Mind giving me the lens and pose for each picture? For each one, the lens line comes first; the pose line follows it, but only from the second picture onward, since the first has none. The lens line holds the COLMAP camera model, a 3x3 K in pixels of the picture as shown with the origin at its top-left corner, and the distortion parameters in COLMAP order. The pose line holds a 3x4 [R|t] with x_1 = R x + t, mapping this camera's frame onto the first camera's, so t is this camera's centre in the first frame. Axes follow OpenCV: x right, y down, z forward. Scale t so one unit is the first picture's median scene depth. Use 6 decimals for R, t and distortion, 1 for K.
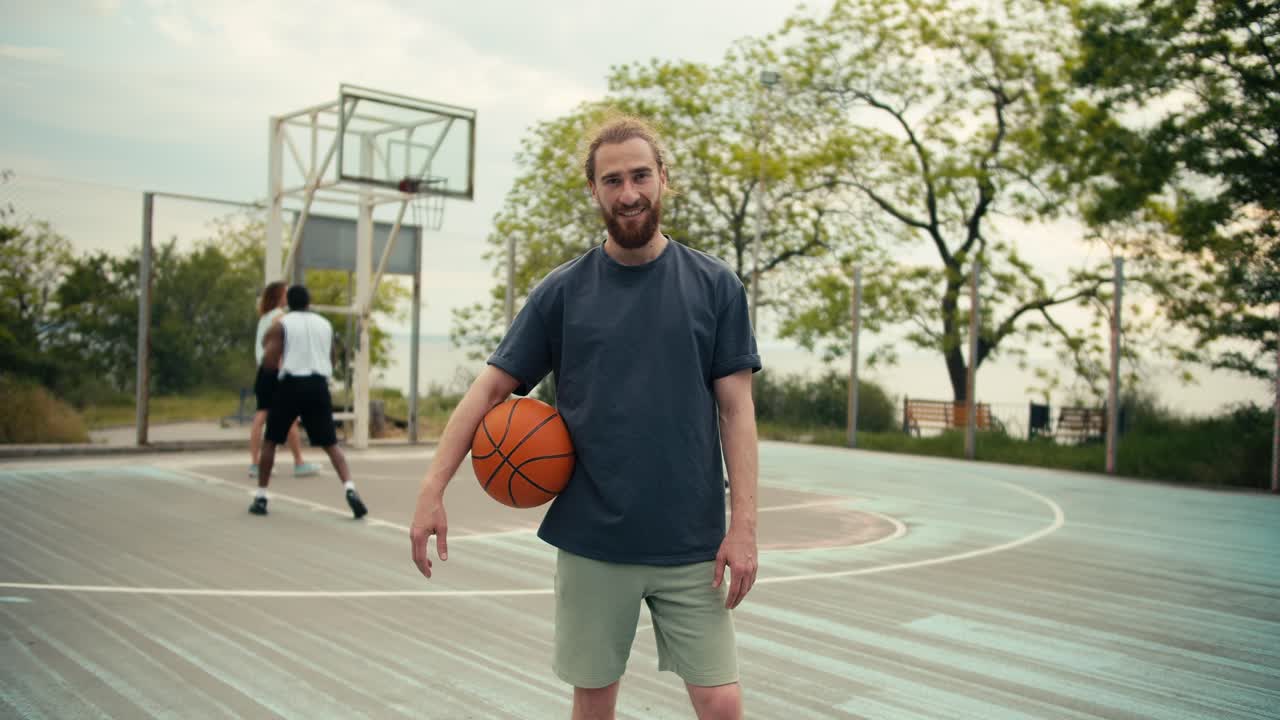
lens RADIAL K [[1114.6, 0, 609.1], [0, 1114.6, 361.7], [0, 0, 1]] dist [0.009955, 0.000260]
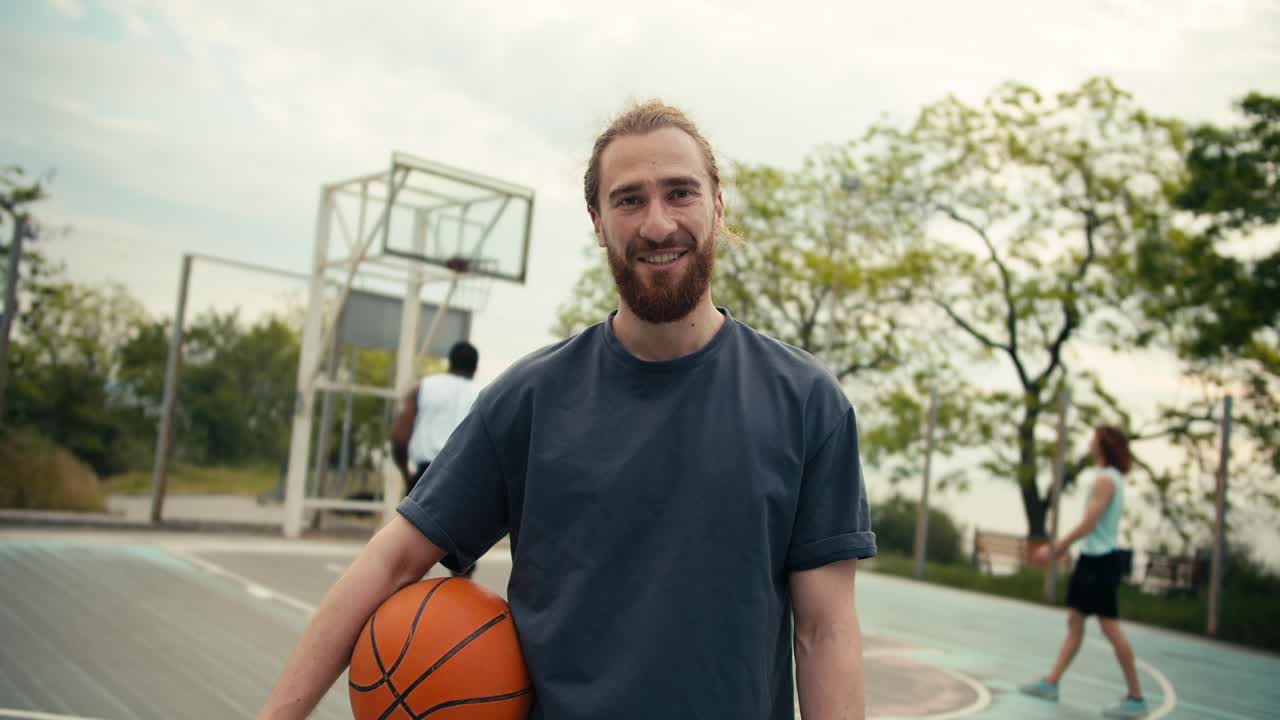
lens RADIAL K [[965.8, 0, 637.4], [0, 965.8, 359.3], [0, 0, 1]] dist [-0.034284, -0.000347]
pose [[0.996459, 0.069937, -0.046668, 0.011057], [-0.073976, 0.993071, -0.091315, -0.014346], [0.039958, 0.094444, 0.994728, 0.179334]]
